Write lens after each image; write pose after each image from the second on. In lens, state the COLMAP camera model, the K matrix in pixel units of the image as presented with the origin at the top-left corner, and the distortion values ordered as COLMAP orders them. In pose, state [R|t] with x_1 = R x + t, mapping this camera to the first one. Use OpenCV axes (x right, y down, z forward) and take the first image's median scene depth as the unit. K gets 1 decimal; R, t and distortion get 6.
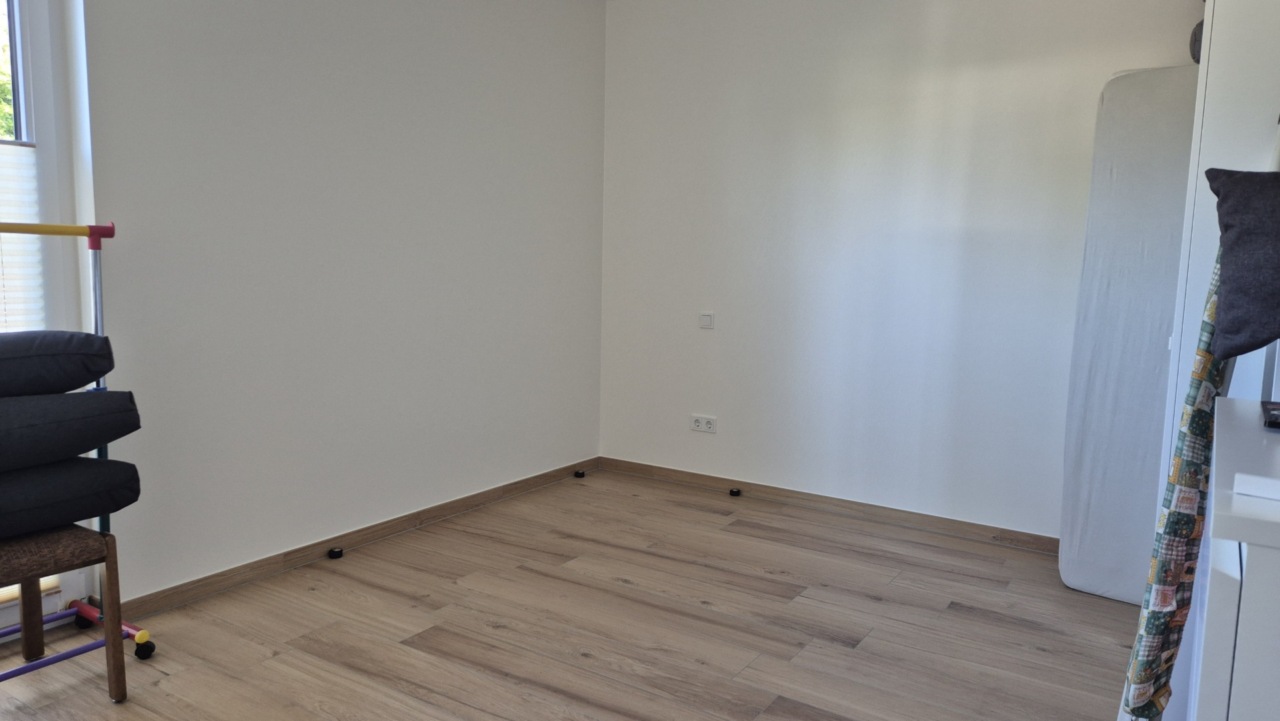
lens RADIAL K [[870.1, 0, 631.4], [0, 870.1, 361.9], [0, 0, 1]] dist [0.029706, -0.014379]
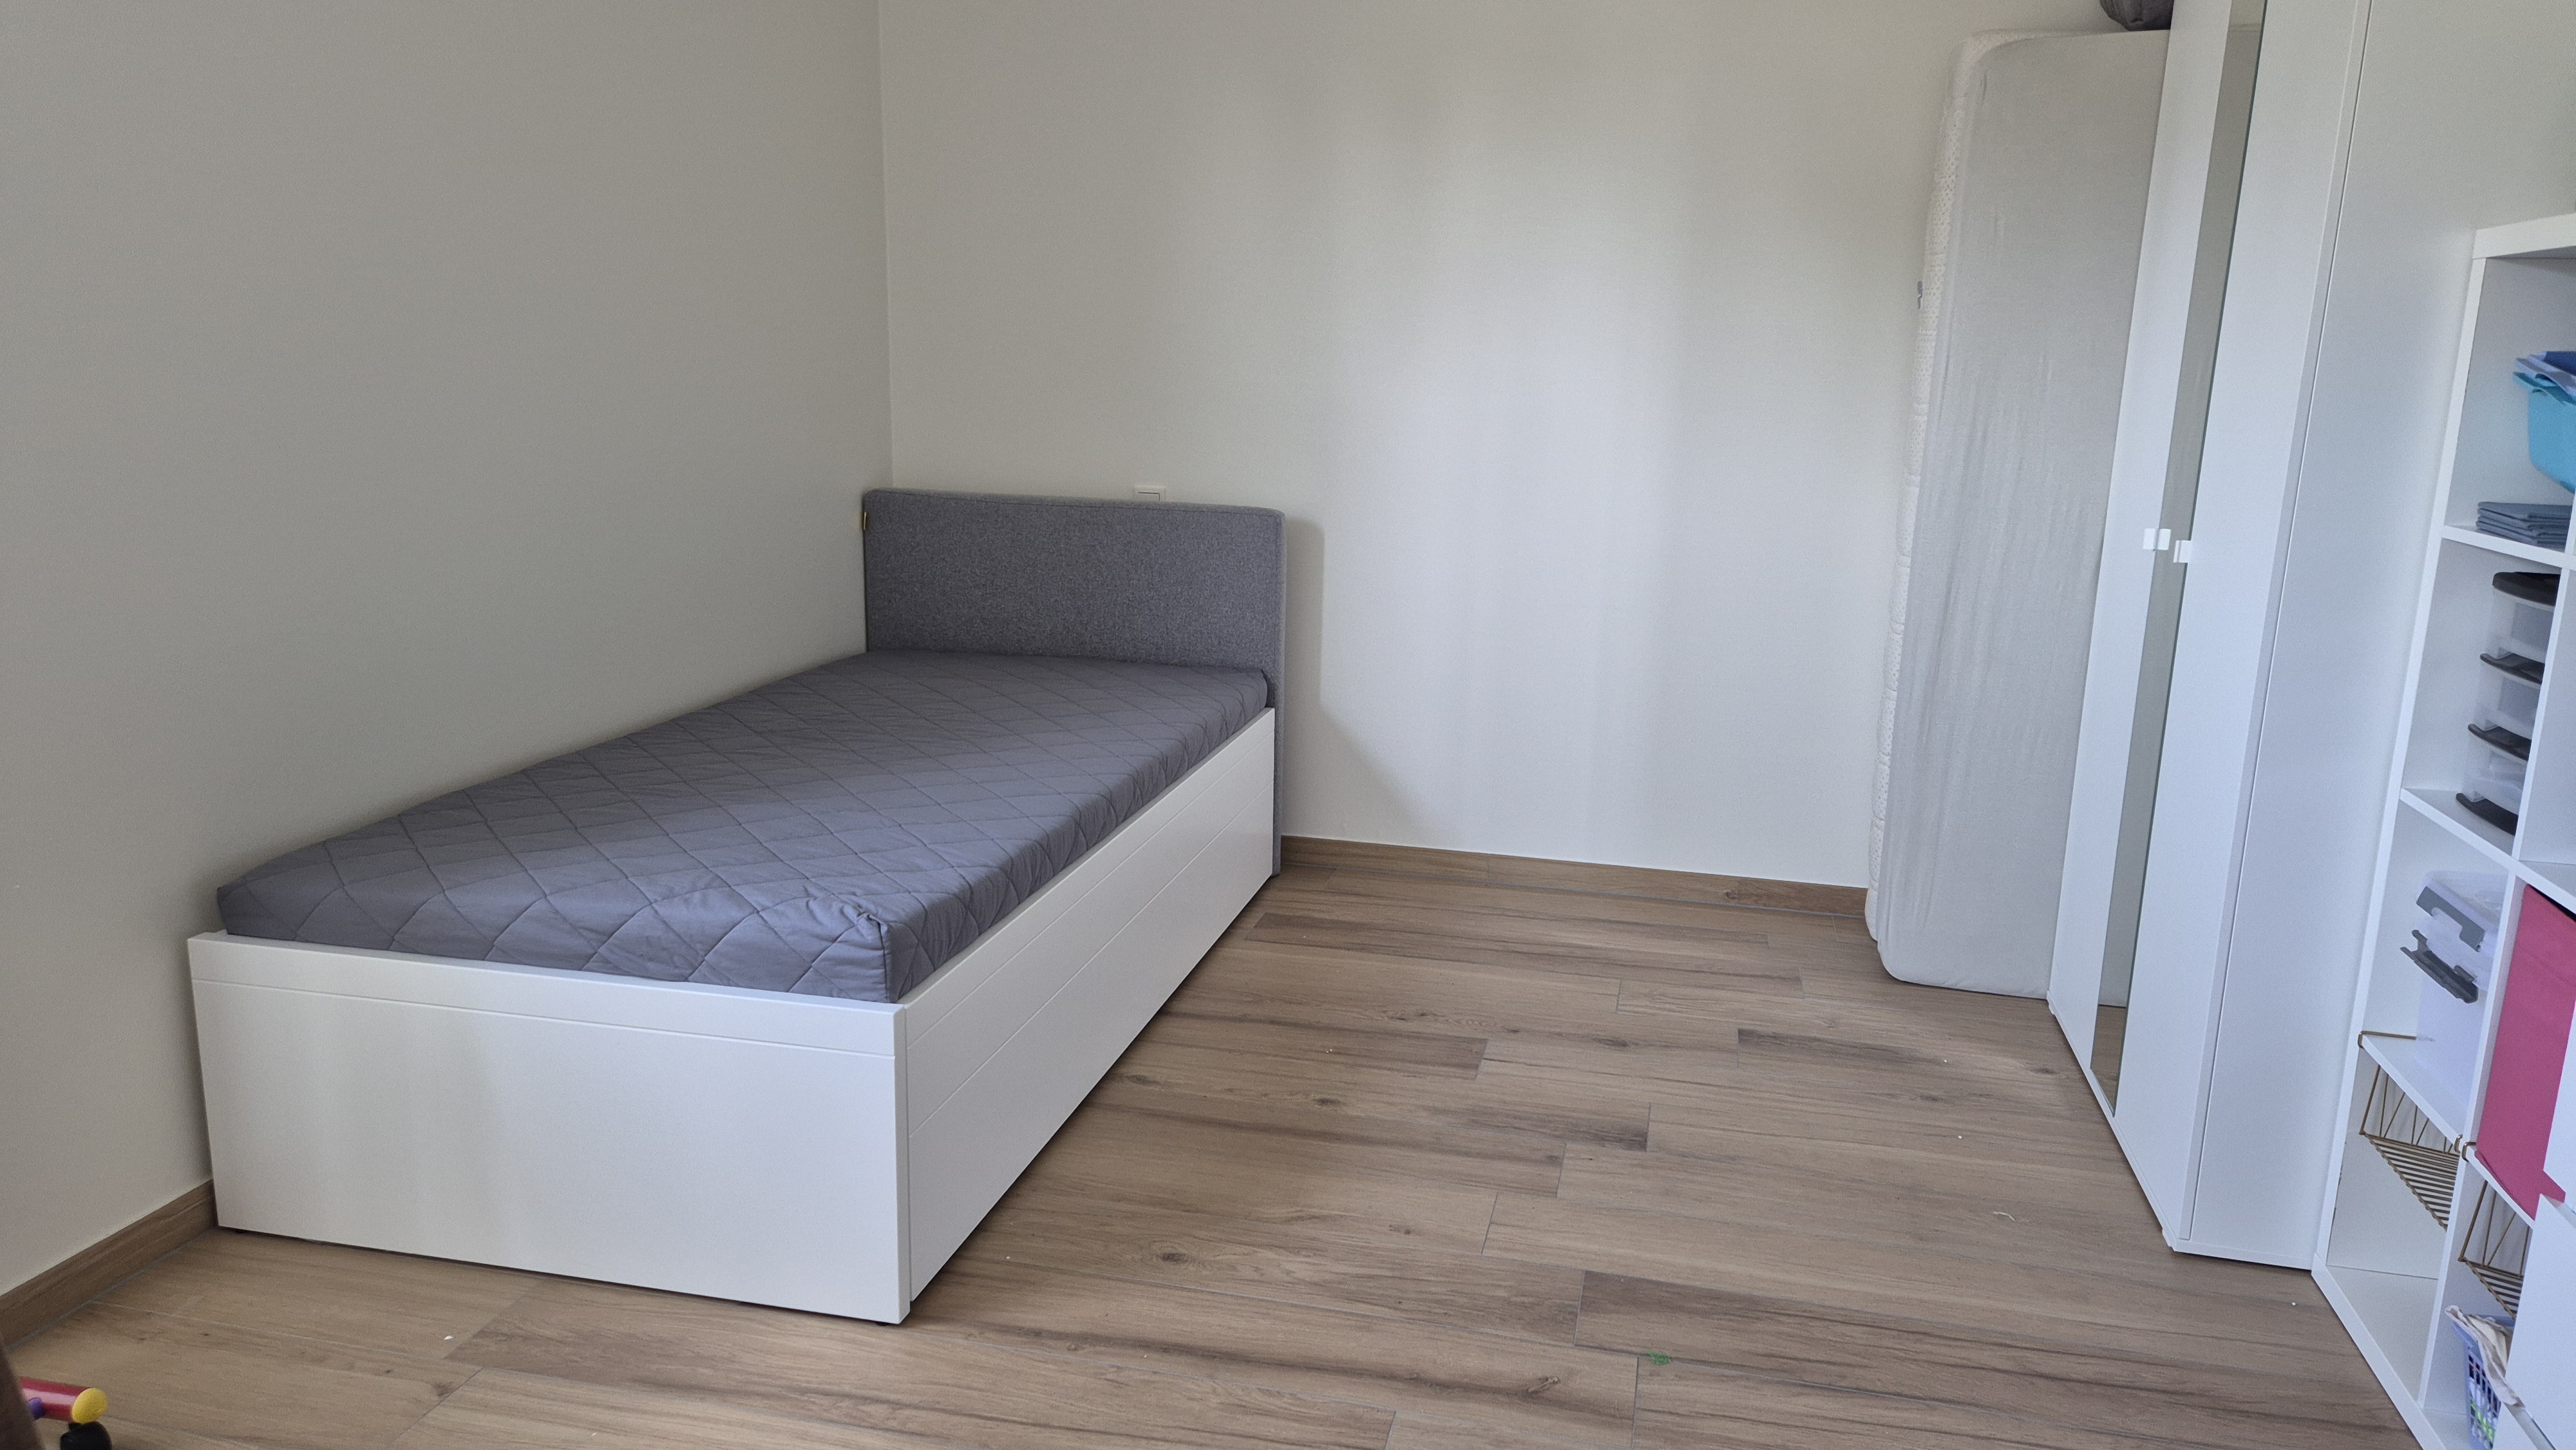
lens RADIAL K [[1751.0, 0, 1302.4], [0, 1751.0, 720.5], [0, 0, 1]] dist [0.029706, -0.014379]
pose [[0.935950, -0.074605, 0.344139, -0.263791], [0.038558, 0.993135, 0.110435, -0.050488], [-0.350015, -0.090092, 0.932402, 0.102108]]
